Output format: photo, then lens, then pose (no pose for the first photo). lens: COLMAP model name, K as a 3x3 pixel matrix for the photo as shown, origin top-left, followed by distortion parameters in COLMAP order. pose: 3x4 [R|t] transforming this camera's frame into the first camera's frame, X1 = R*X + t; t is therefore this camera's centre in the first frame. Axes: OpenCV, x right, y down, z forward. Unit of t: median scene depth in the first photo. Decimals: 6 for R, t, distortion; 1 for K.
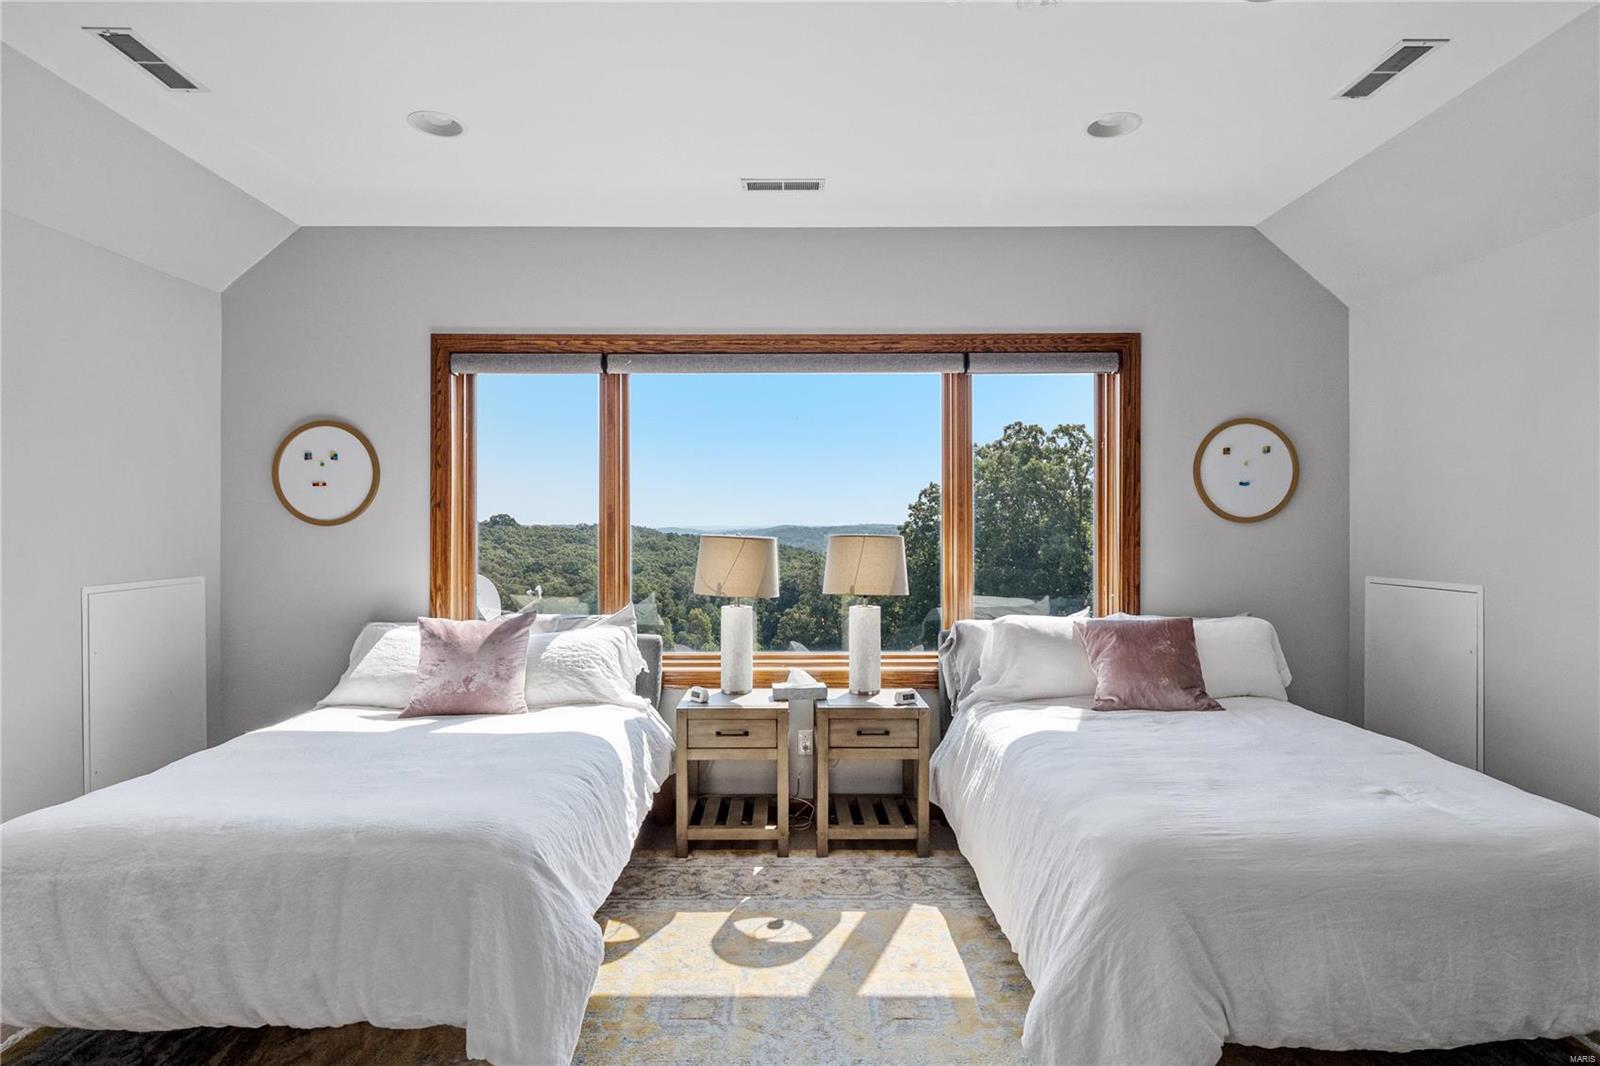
lens RADIAL K [[865.2, 0, 785.1], [0, 865.2, 521.6], [0, 0, 1]] dist [-0.002363, -0.001191]
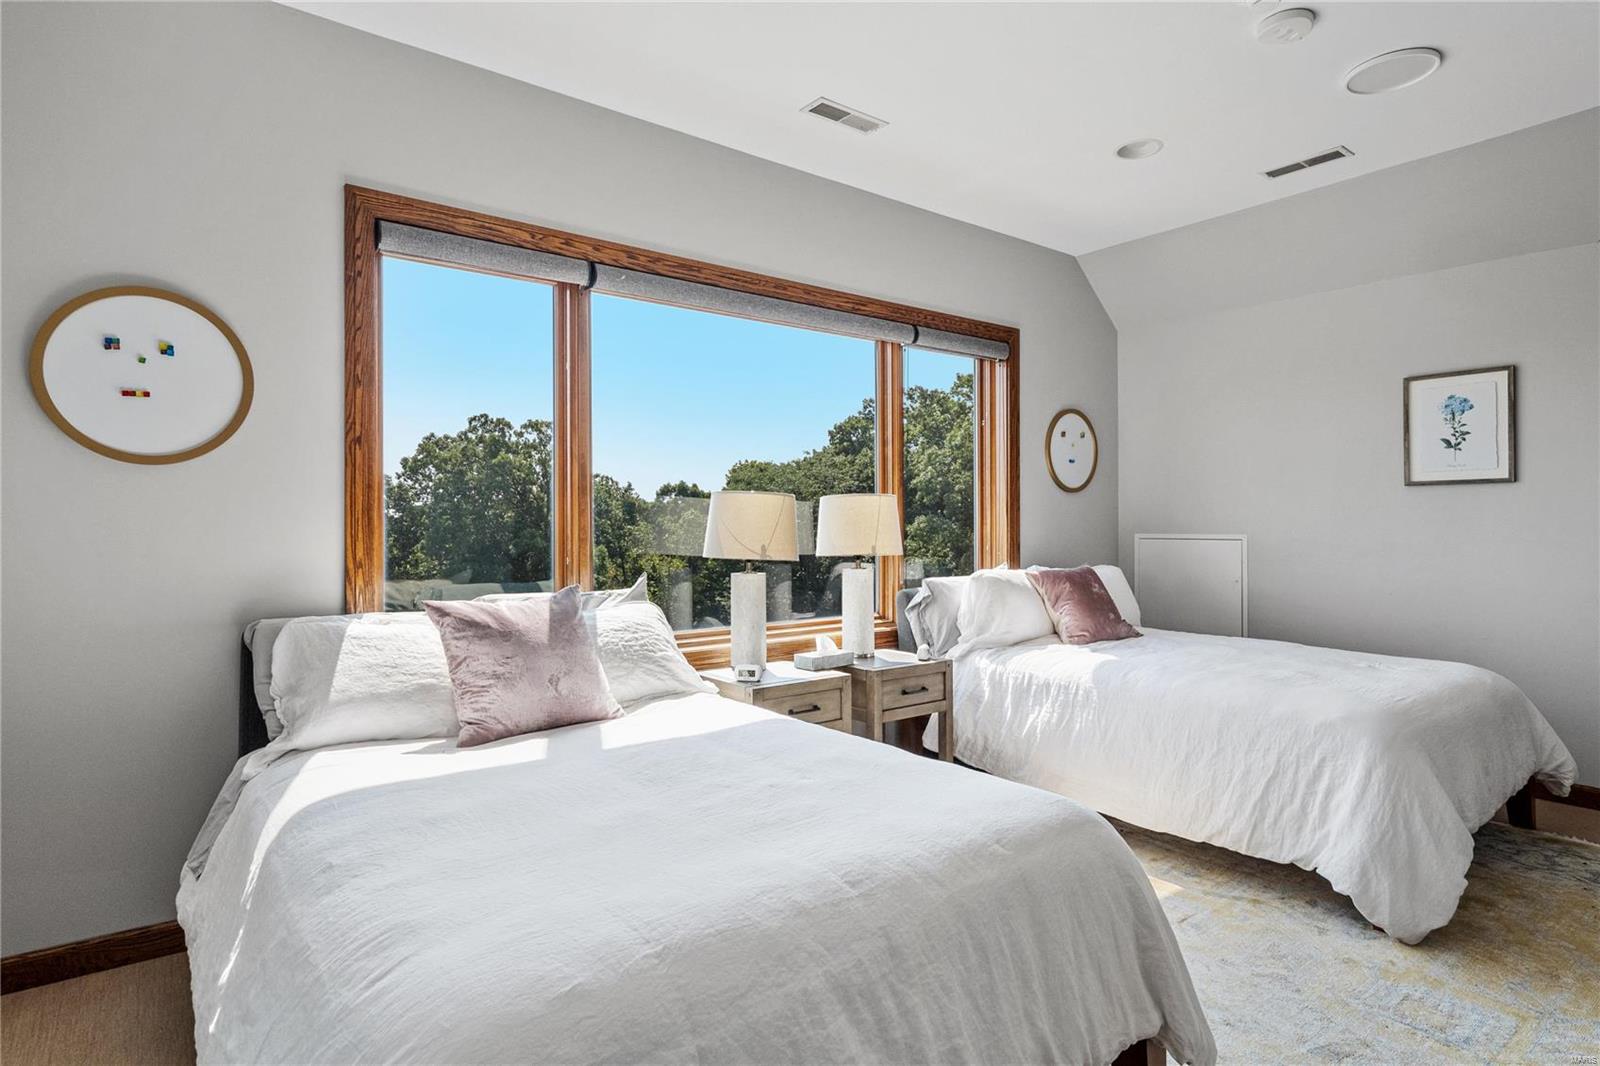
lens RADIAL K [[857.8, 0, 806.9], [0, 857.8, 520.6], [0, 0, 1]] dist [-0.001940, -0.000686]
pose [[0.790088, 0.001057, 0.612993, -0.531566], [-0.002271, 0.999997, 0.001202, 0.041317], [-0.612990, -0.002342, 0.790087, 0.257113]]
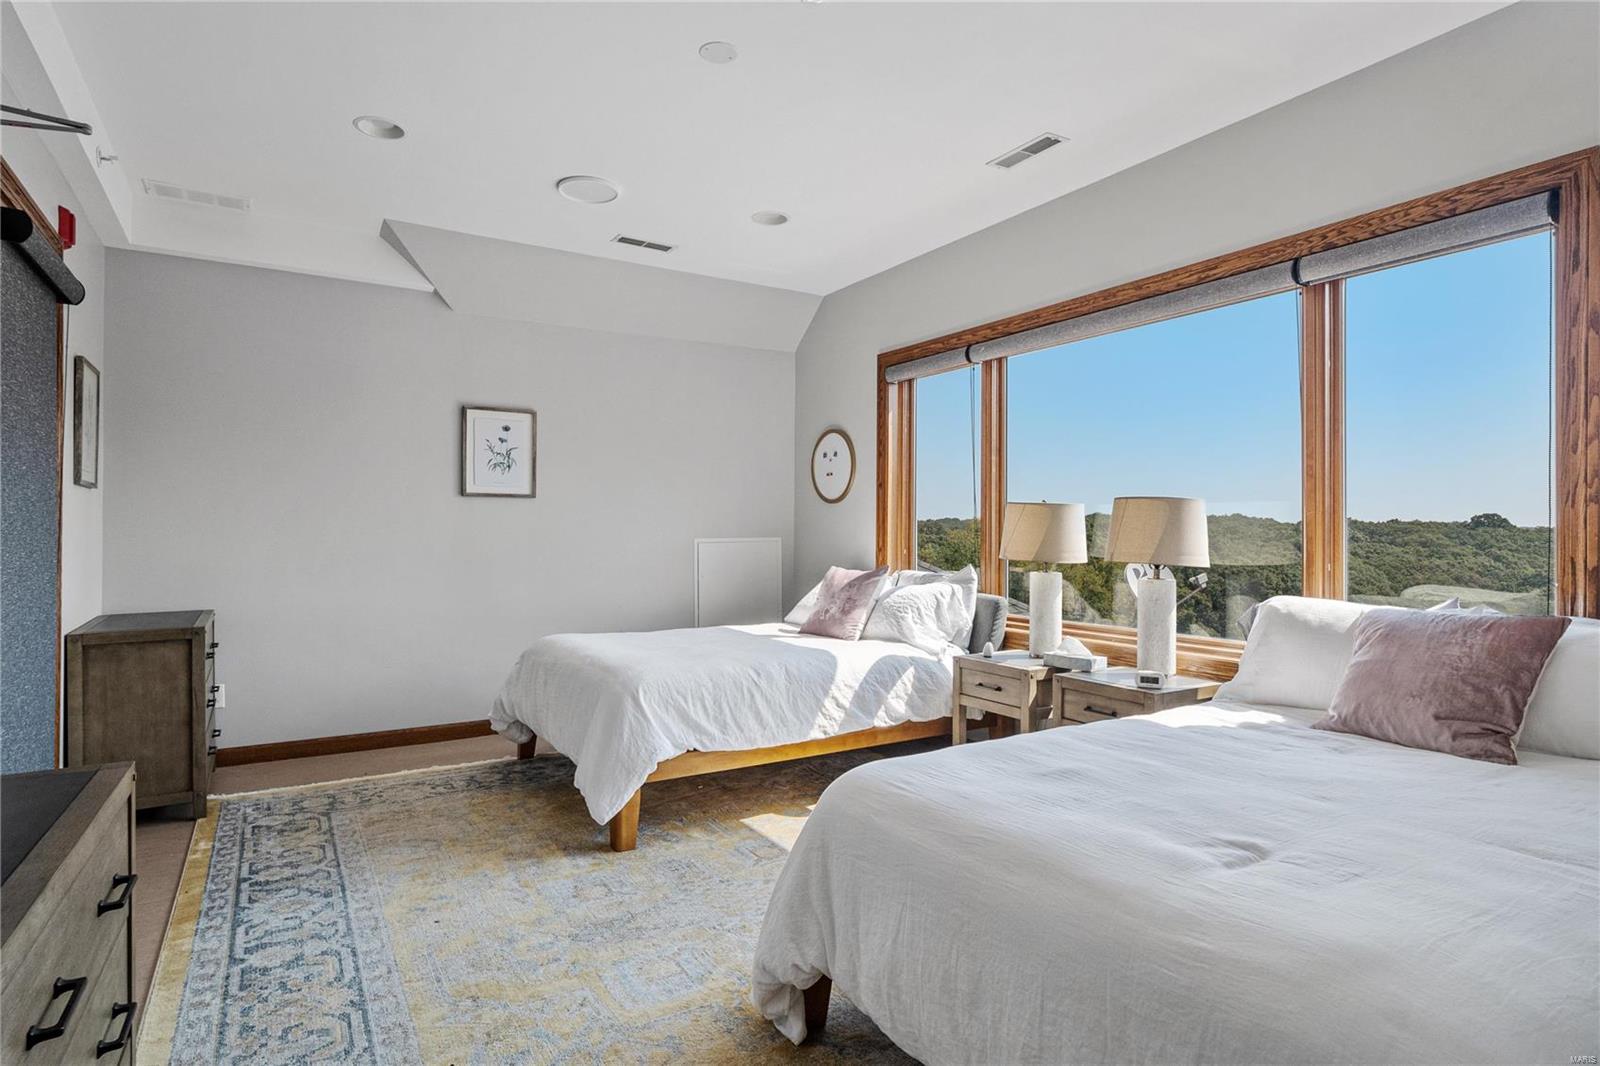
lens RADIAL K [[850.6, 0, 801.4], [0, 850.6, 529.1], [0, 0, 1]] dist [-0.002932, -0.000731]
pose [[0.524219, 0.000935, -0.851583, 0.621796], [0.002700, 0.999993, 0.002760, 0.042529], [0.851579, -0.003747, 0.524213, 0.227130]]
